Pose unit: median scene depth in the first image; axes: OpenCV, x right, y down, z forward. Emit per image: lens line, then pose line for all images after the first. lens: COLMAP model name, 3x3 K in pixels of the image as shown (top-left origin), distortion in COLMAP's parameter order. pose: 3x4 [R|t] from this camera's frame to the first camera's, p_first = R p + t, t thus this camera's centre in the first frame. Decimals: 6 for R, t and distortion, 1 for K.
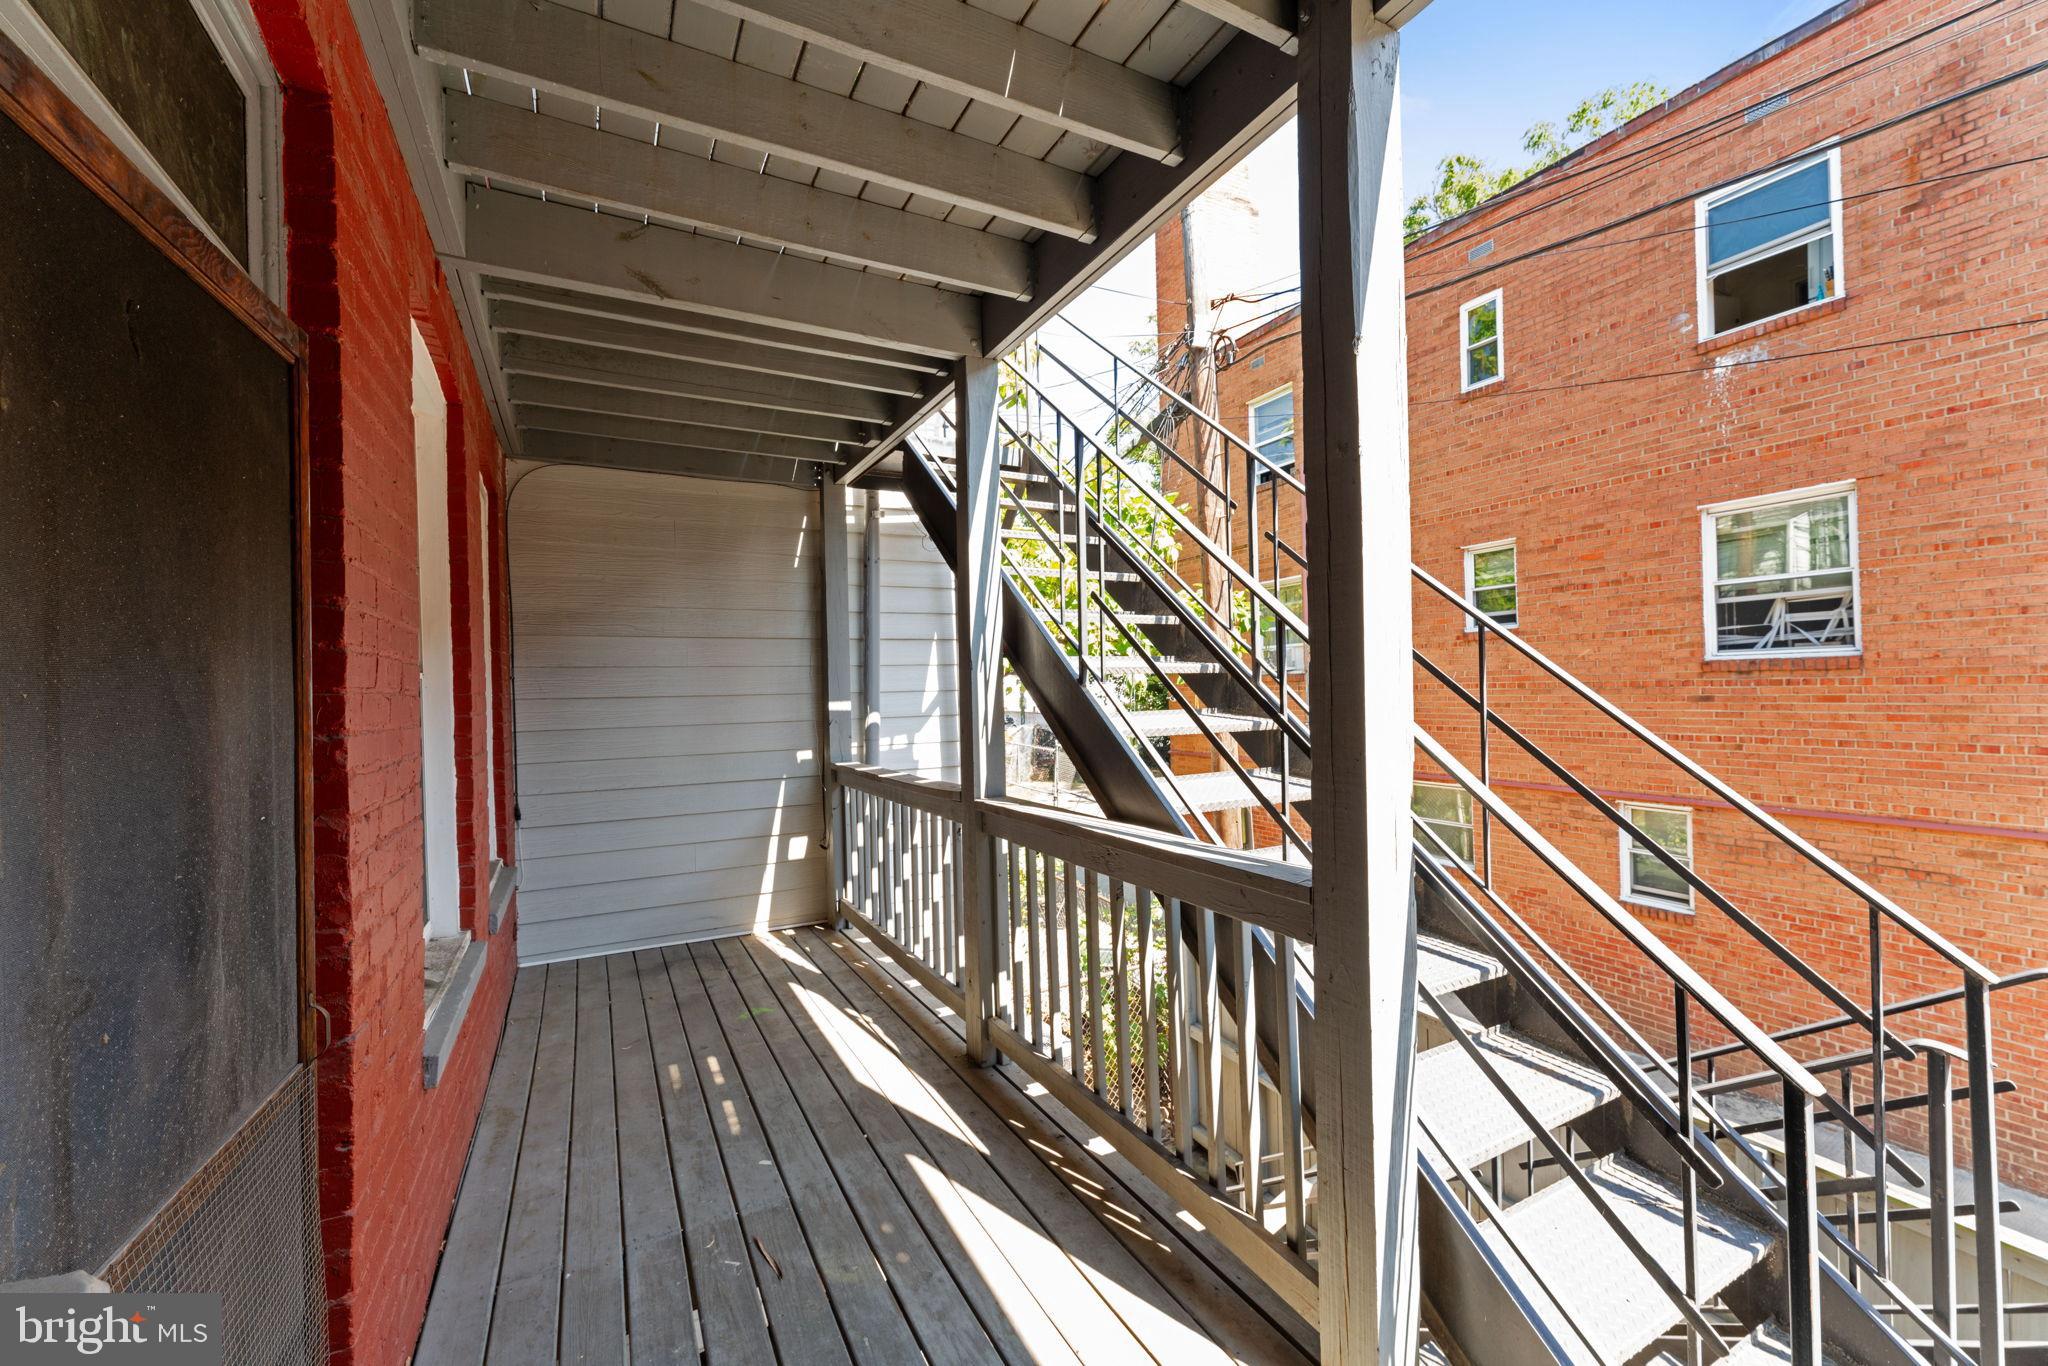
lens RADIAL K [[810.0, 0, 1027.9], [0, 810.0, 680.5], [0, 0, 1]] dist [-0.001053, 0.000118]
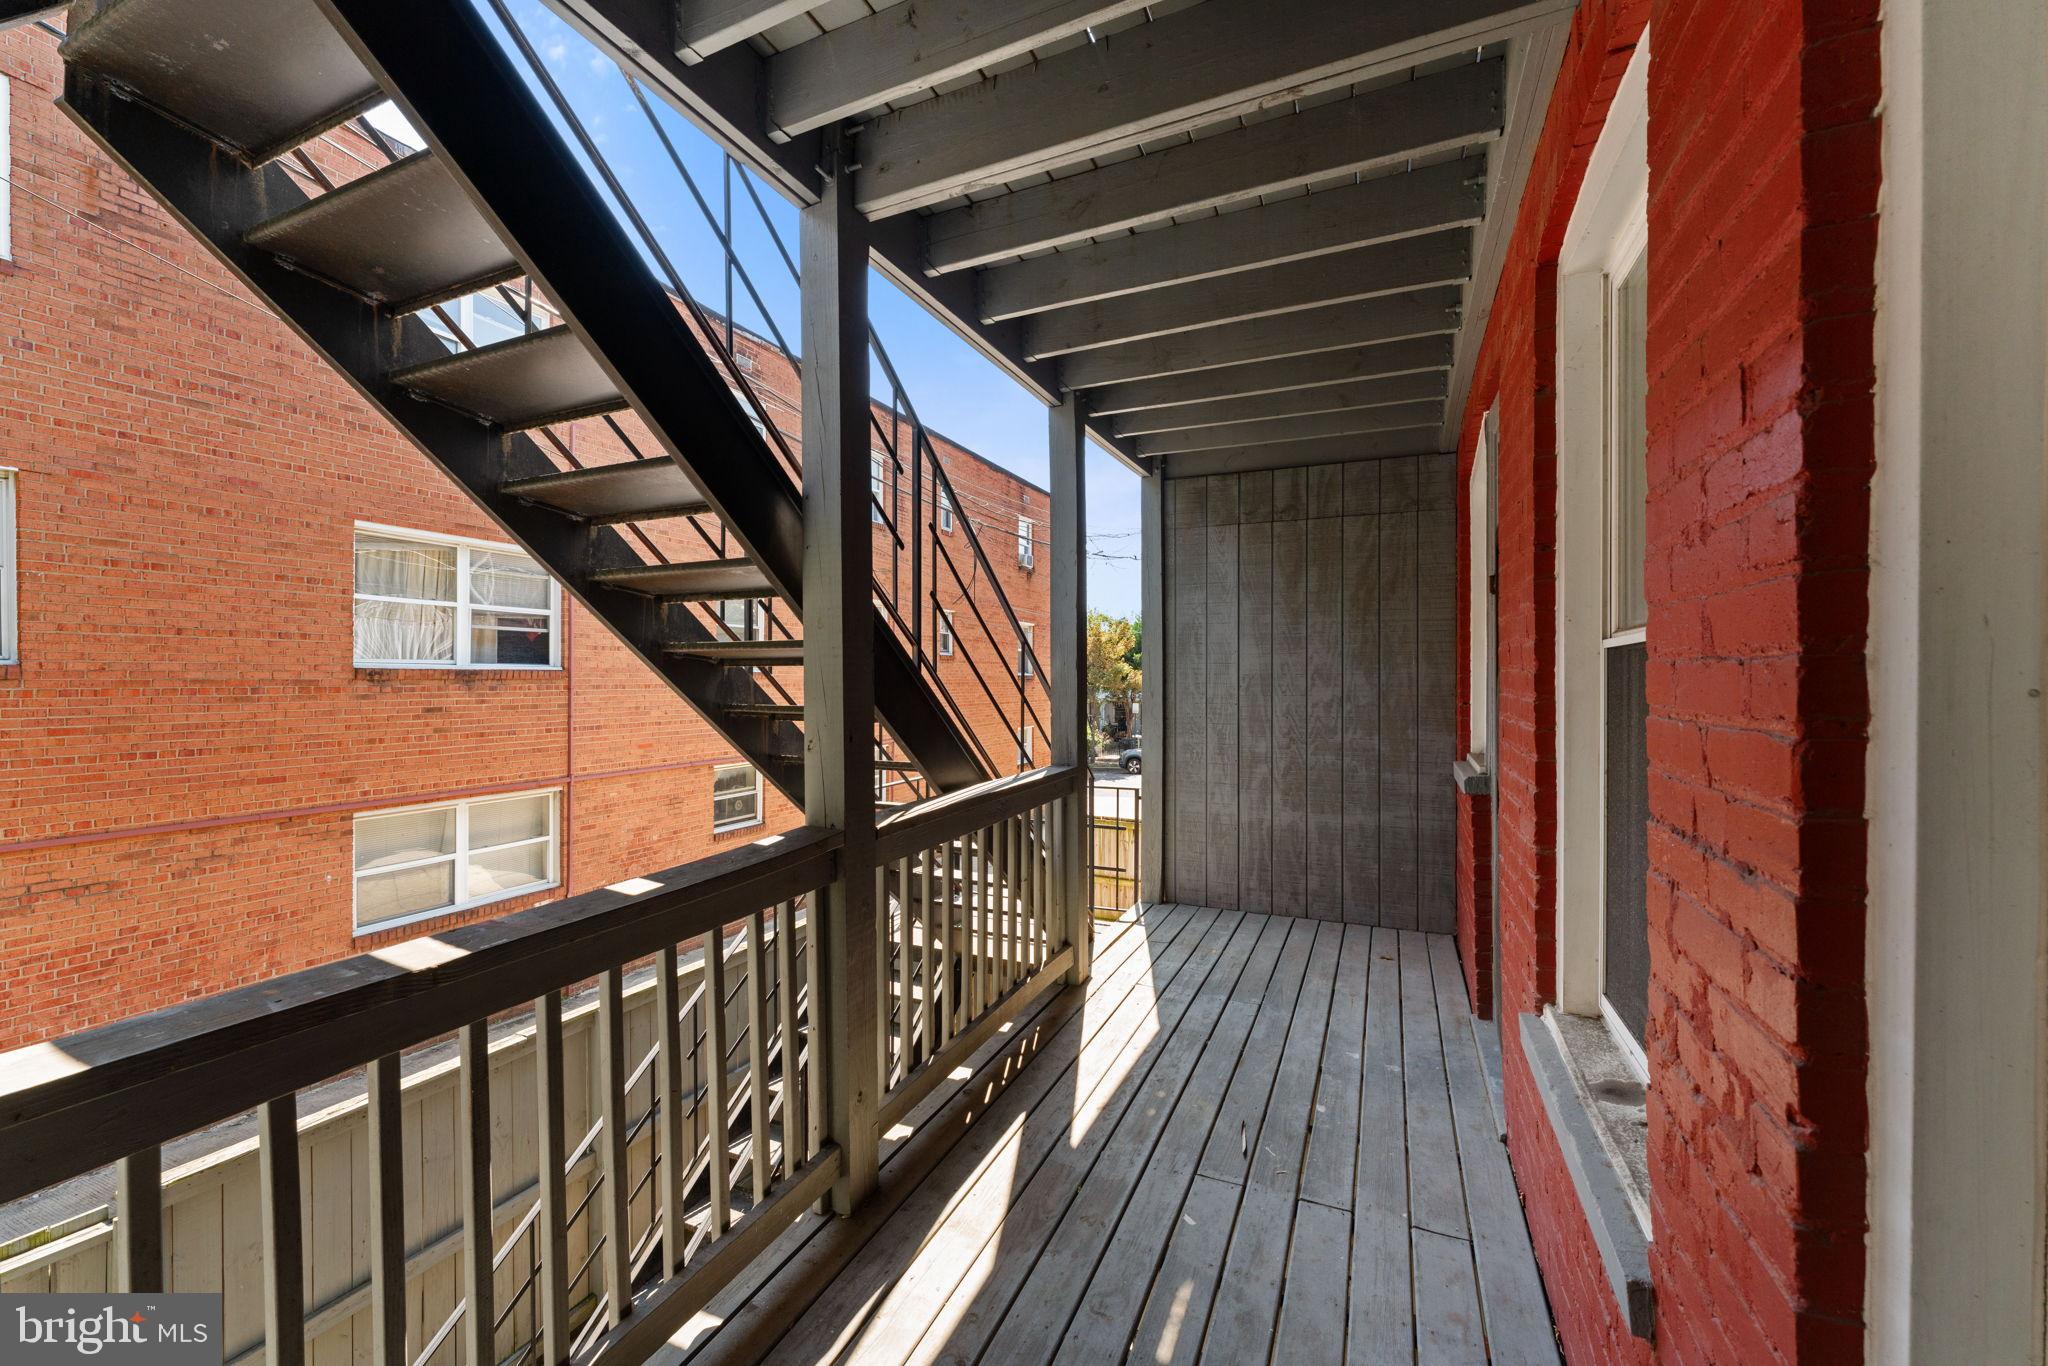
lens RADIAL K [[806.1, 0, 1021.1], [0, 806.1, 672.5], [0, 0, 1]] dist [0.000648, -0.000312]
pose [[-0.606651, 0.028418, 0.794460, -0.381495], [0.009880, 0.999553, -0.028209, 0.014372], [-0.794907, -0.009264, -0.606661, 0.695712]]
